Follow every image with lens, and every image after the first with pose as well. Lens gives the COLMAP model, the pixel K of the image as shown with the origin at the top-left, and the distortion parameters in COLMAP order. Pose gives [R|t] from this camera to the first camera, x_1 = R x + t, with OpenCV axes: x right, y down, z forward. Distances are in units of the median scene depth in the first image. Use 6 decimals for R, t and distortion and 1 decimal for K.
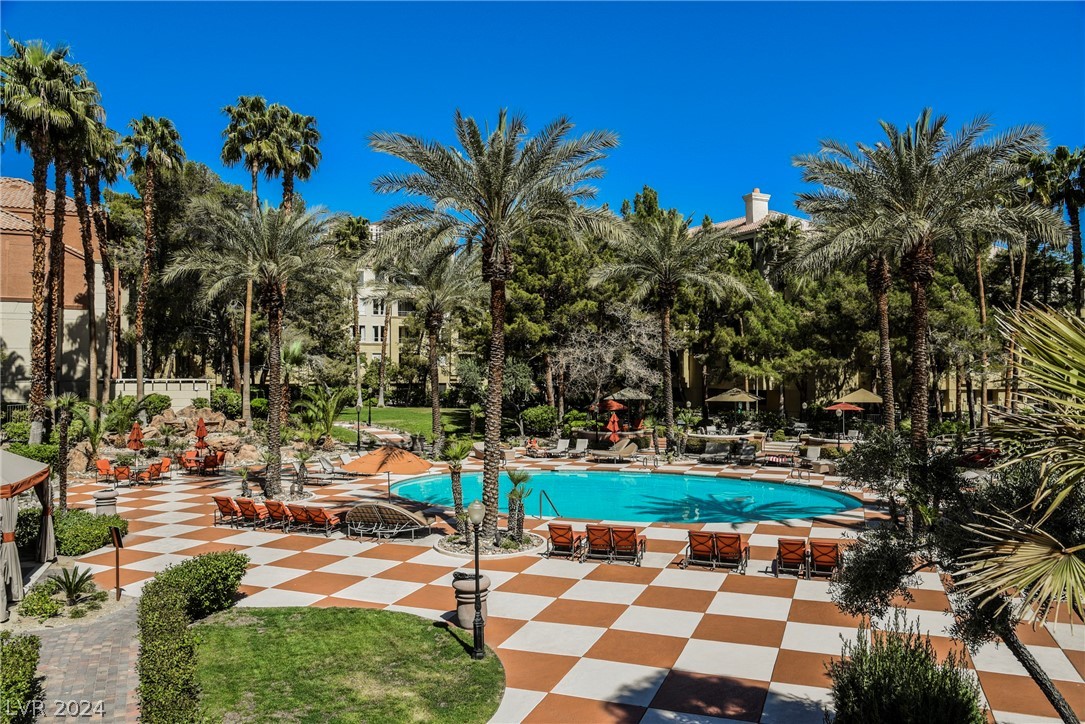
lens RADIAL K [[802.6, 0, 541.5], [0, 802.6, 365.8], [0, 0, 1]] dist [-0.075641, 0.064242]
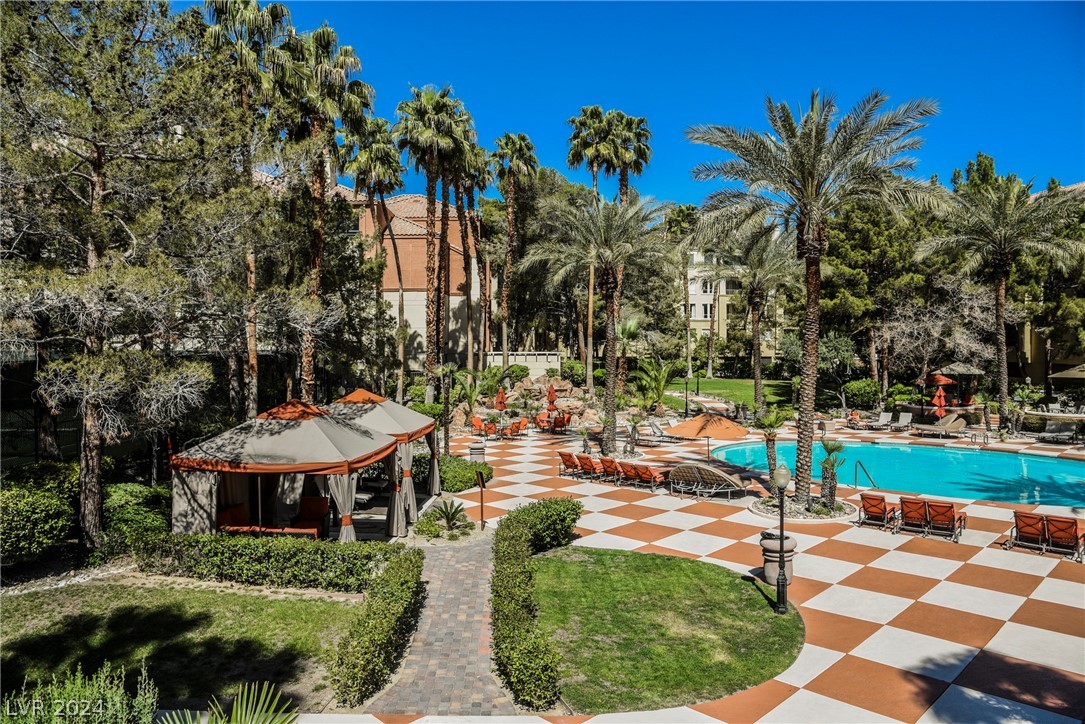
lens RADIAL K [[735.9, 0, 545.5], [0, 735.9, 364.8], [0, 0, 1]] dist [-0.104603, 0.055923]
pose [[0.912443, 0.008519, -0.409116, 0.008026], [0.004784, 0.999493, 0.031481, 0.000982], [0.409176, -0.030682, 0.911939, -0.000017]]
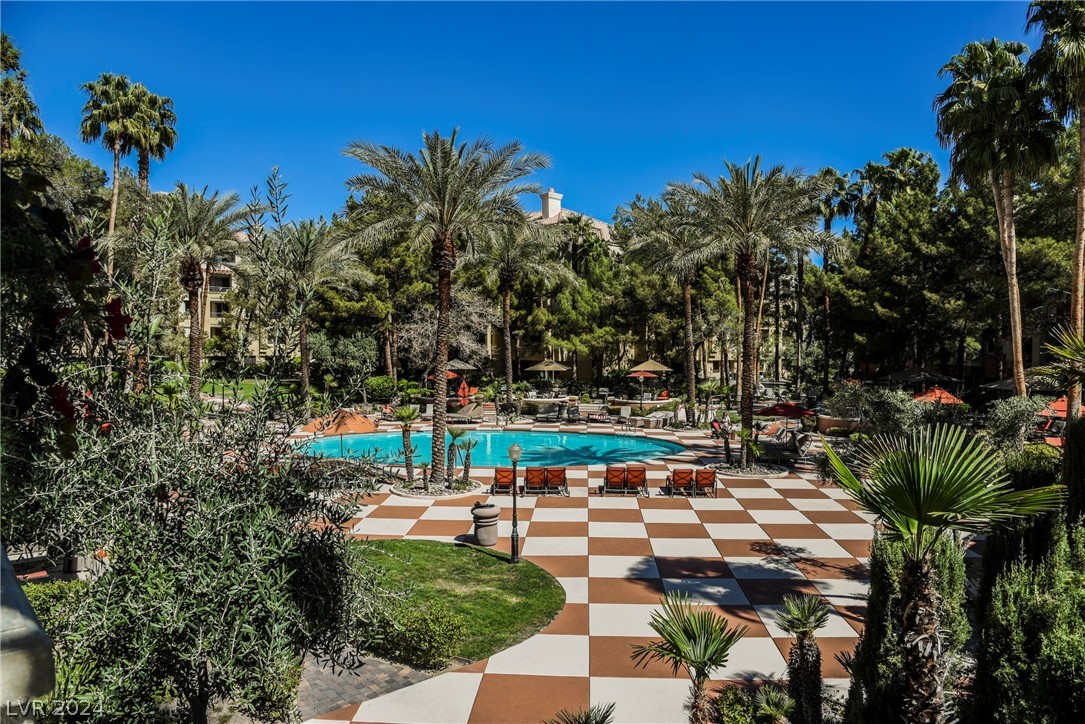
lens RADIAL K [[735.9, 0, 546.5], [0, 735.9, 366.1], [0, 0, 1]] dist [-0.104603, 0.055923]
pose [[0.952378, -0.006164, 0.304859, -0.131084], [-0.005035, 0.999341, 0.035935, -0.001642], [-0.304879, -0.035758, 0.951719, -0.054808]]
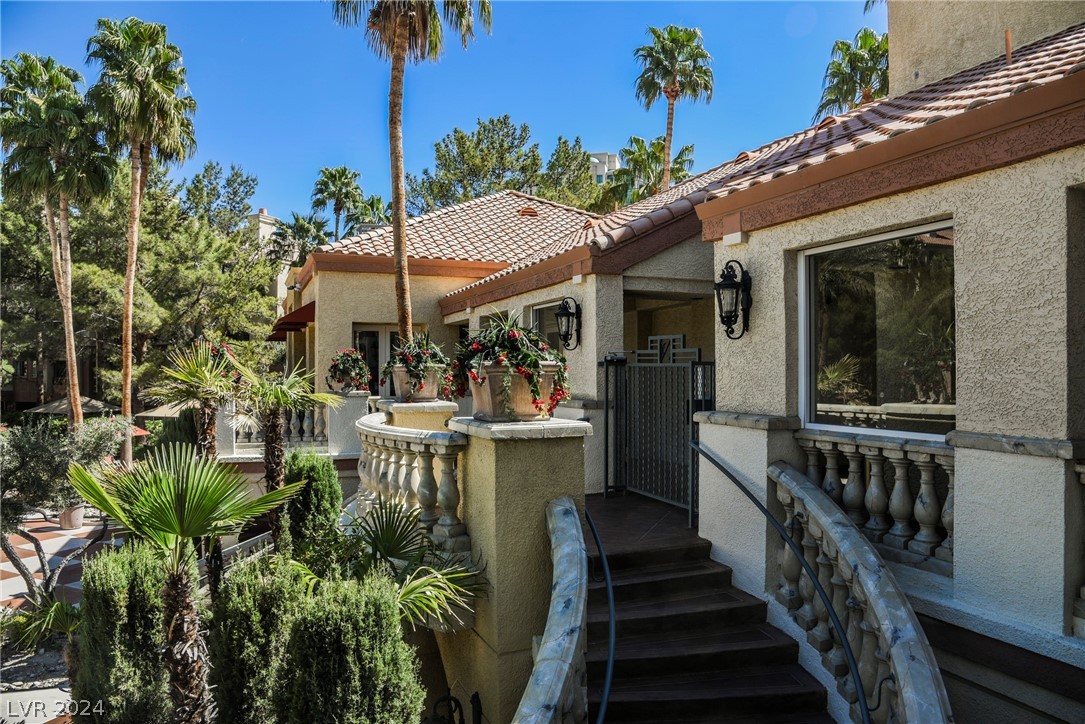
lens RADIAL K [[735.9, 0, 545.2], [0, 735.9, 361.9], [0, 0, 1]] dist [-0.104603, 0.055923]
pose [[0.066267, 0.010093, 0.997751, -0.149424], [-0.005627, 0.999937, -0.009741, -0.001479], [-0.997786, -0.004969, 0.066320, -0.039794]]
